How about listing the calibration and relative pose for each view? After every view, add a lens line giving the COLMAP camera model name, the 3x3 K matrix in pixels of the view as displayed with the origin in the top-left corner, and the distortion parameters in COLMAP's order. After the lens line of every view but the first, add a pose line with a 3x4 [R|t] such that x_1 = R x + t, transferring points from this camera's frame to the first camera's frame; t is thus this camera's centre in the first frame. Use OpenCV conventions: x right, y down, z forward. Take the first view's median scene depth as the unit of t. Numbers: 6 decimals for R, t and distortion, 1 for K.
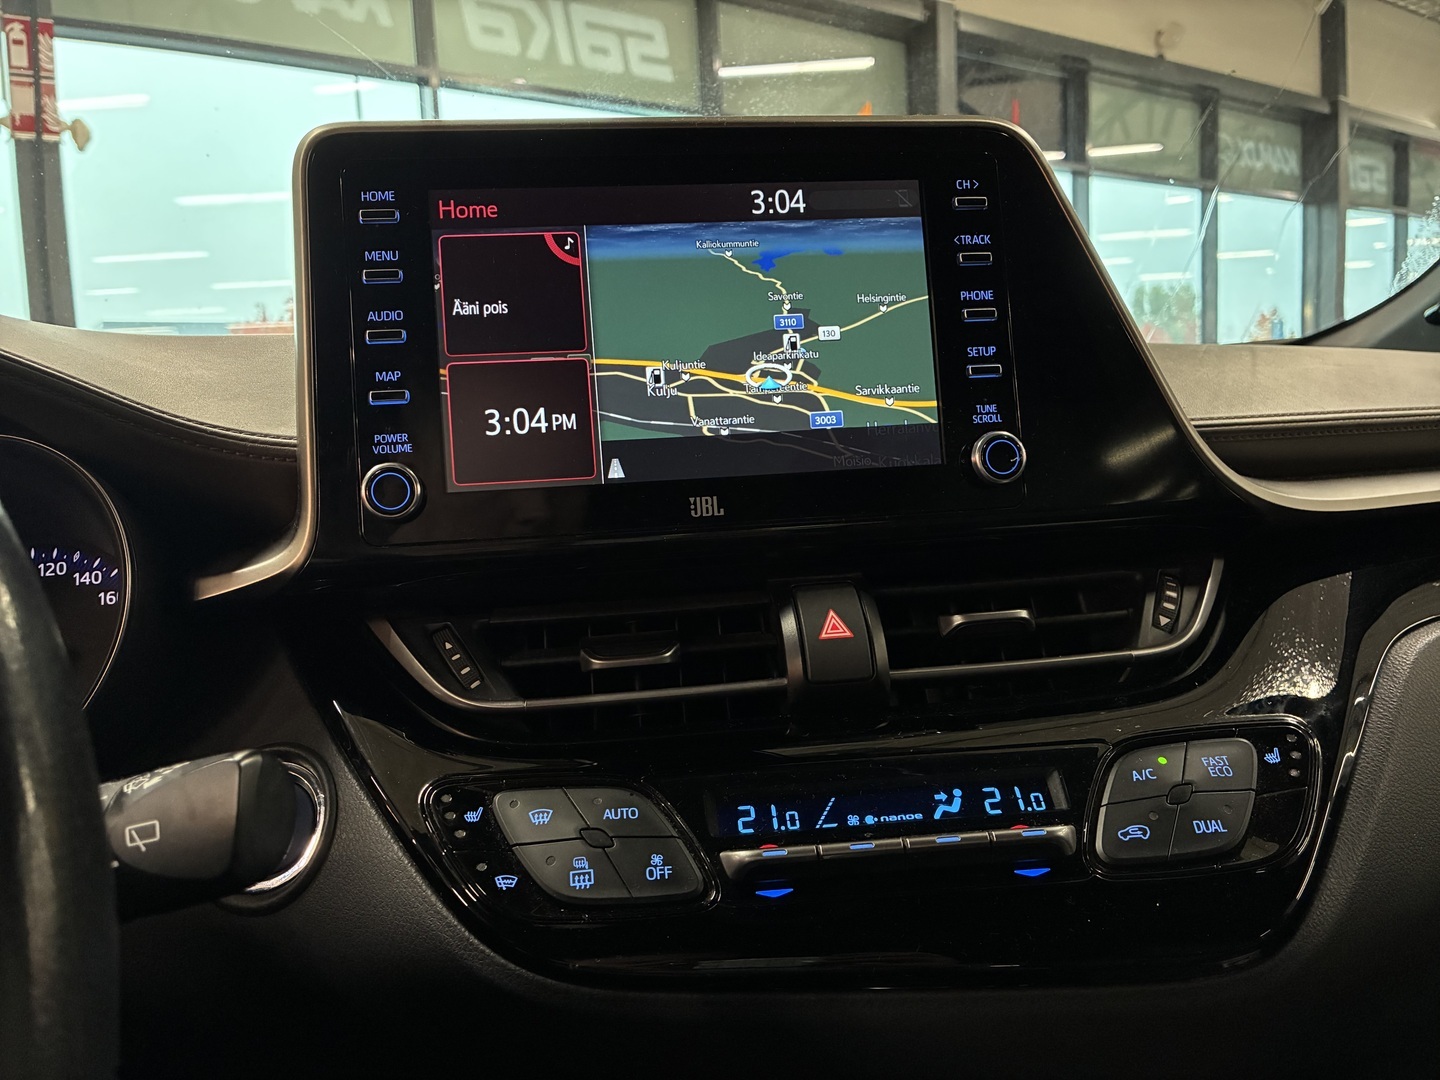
lens RADIAL K [[1112.6, 0, 720.0], [0, 1112.6, 540.0], [0, 0, 1]] dist [0.030421, -0.004215]
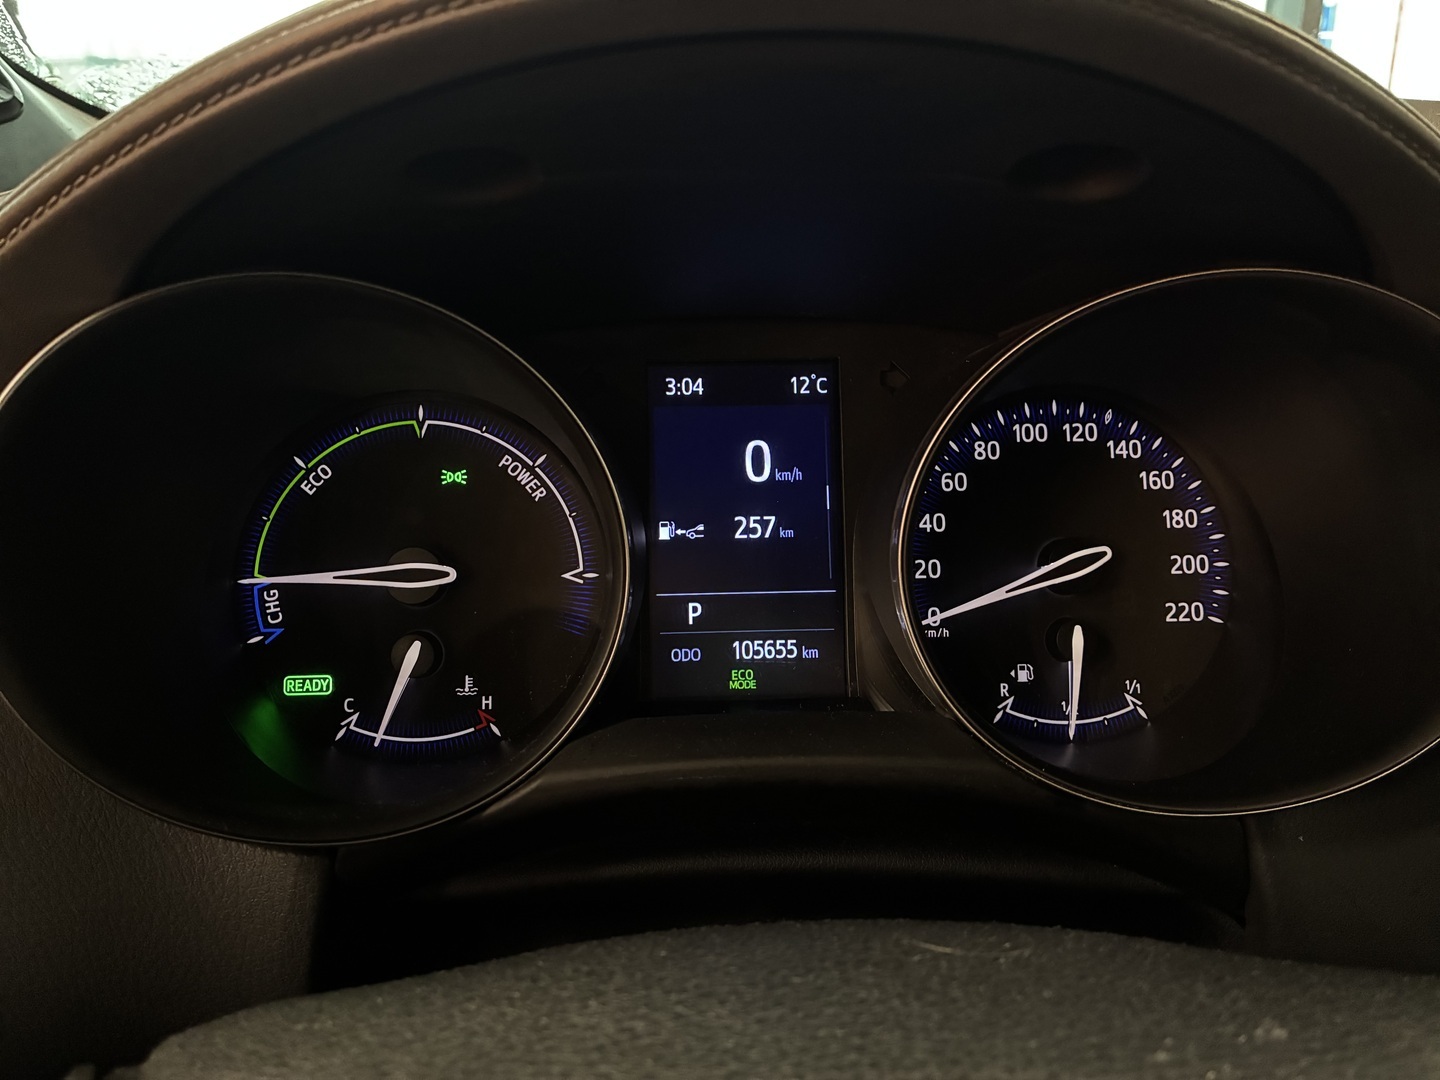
lens RADIAL K [[1112.6, 0, 720.0], [0, 1112.6, 540.0], [0, 0, 1]] dist [0.030421, -0.004215]
pose [[0.980000, 0.121409, -0.157669, -0.797741], [-0.082227, 0.968574, 0.234739, -0.064285], [0.181214, -0.217079, 0.959186, 0.292289]]
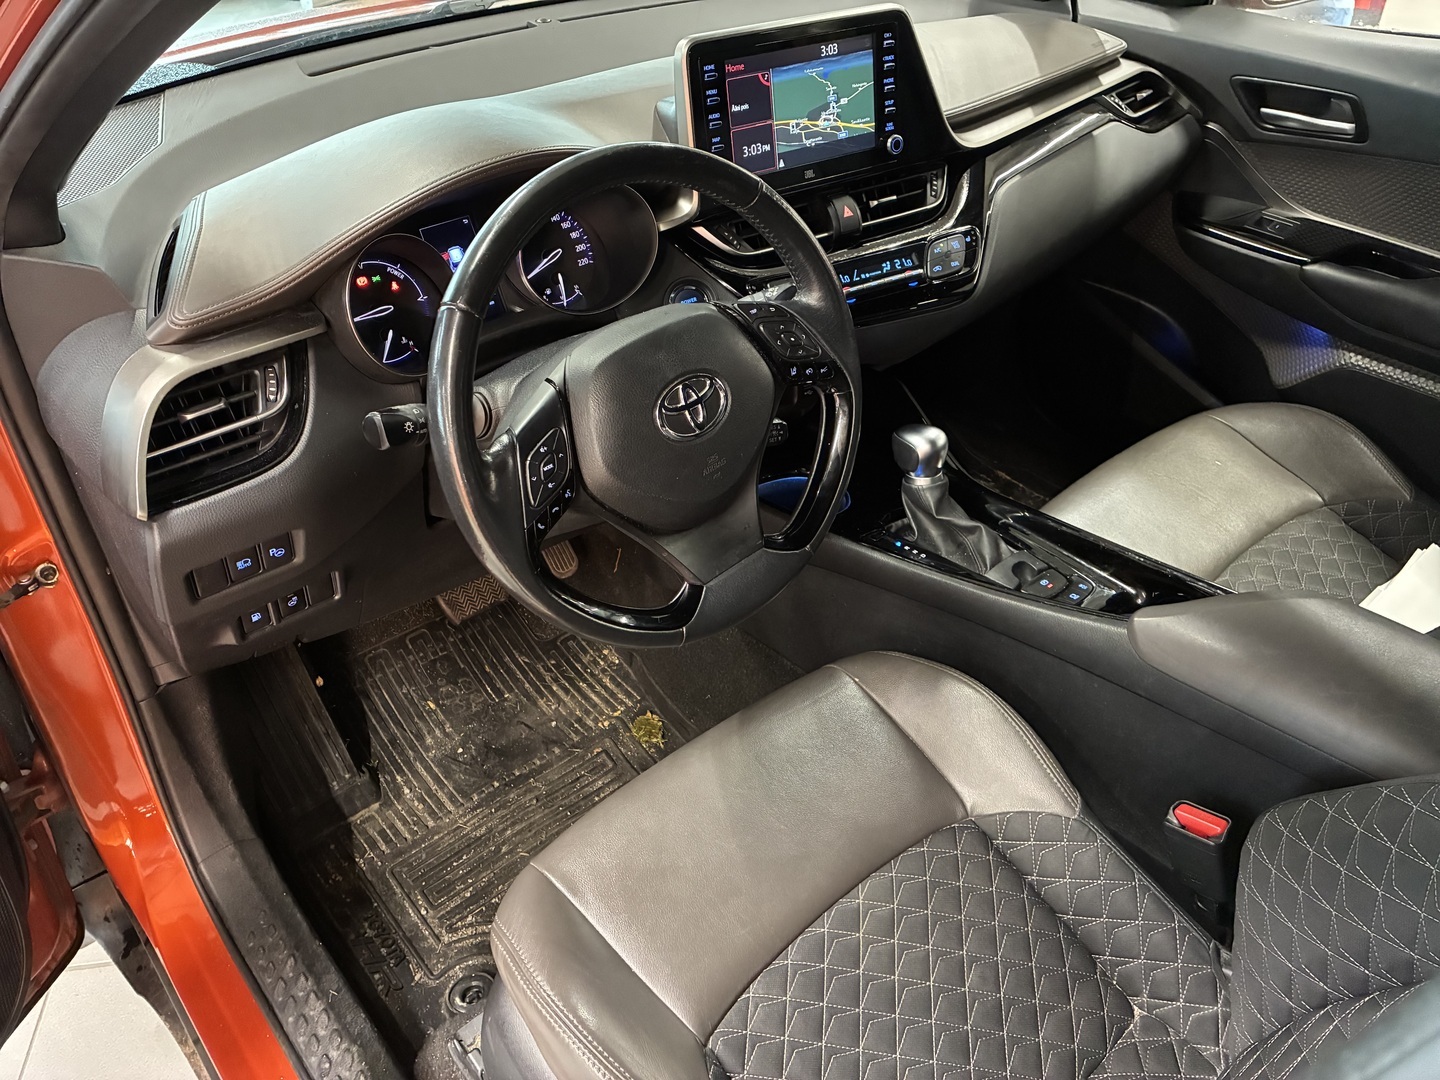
lens RADIAL K [[1118.9, 0, 720.0], [0, 1118.9, 540.0], [0, 0, 1]] dist [-0.001782, -0.000728]
pose [[0.900782, -0.224786, 0.371568, -1.480535], [0.012483, 0.868662, 0.495247, -0.631460], [-0.434092, -0.441472, 0.785282, -1.544910]]
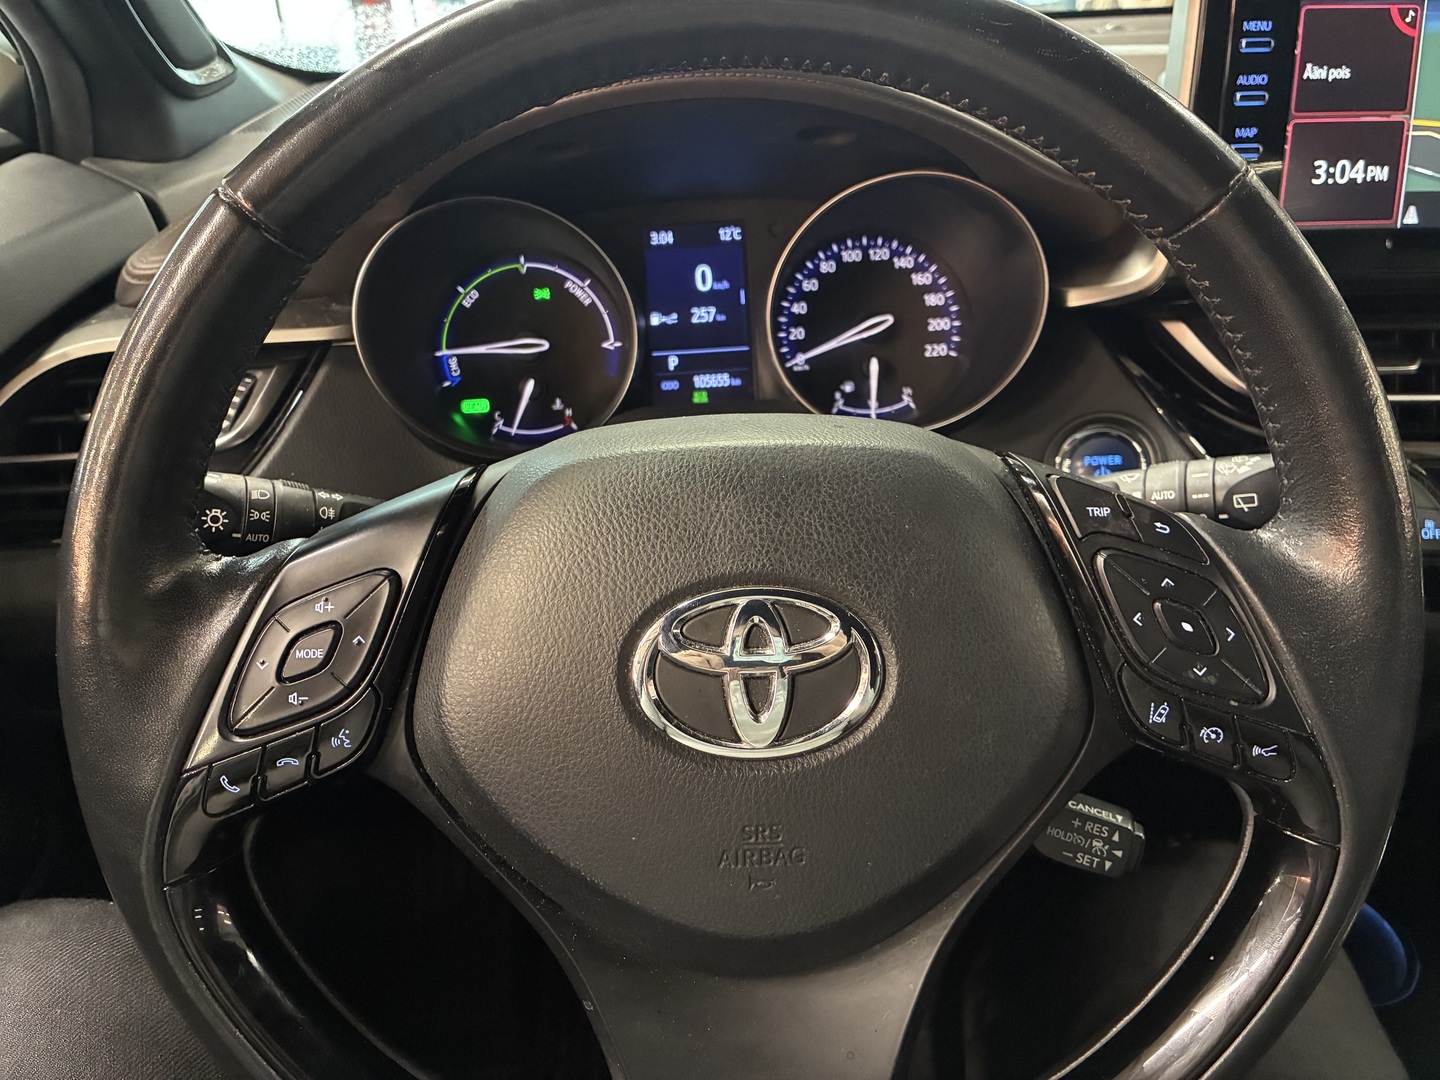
lens RADIAL K [[1122.0, 0, 717.6], [0, 1122.0, 529.8], [0, 0, 1]] dist [0.072751, -0.120188]
pose [[0.980027, 0.101786, -0.170841, -0.594008], [-0.033839, 0.931909, 0.361110, -0.164549], [0.195964, -0.348117, 0.916740, -0.416140]]
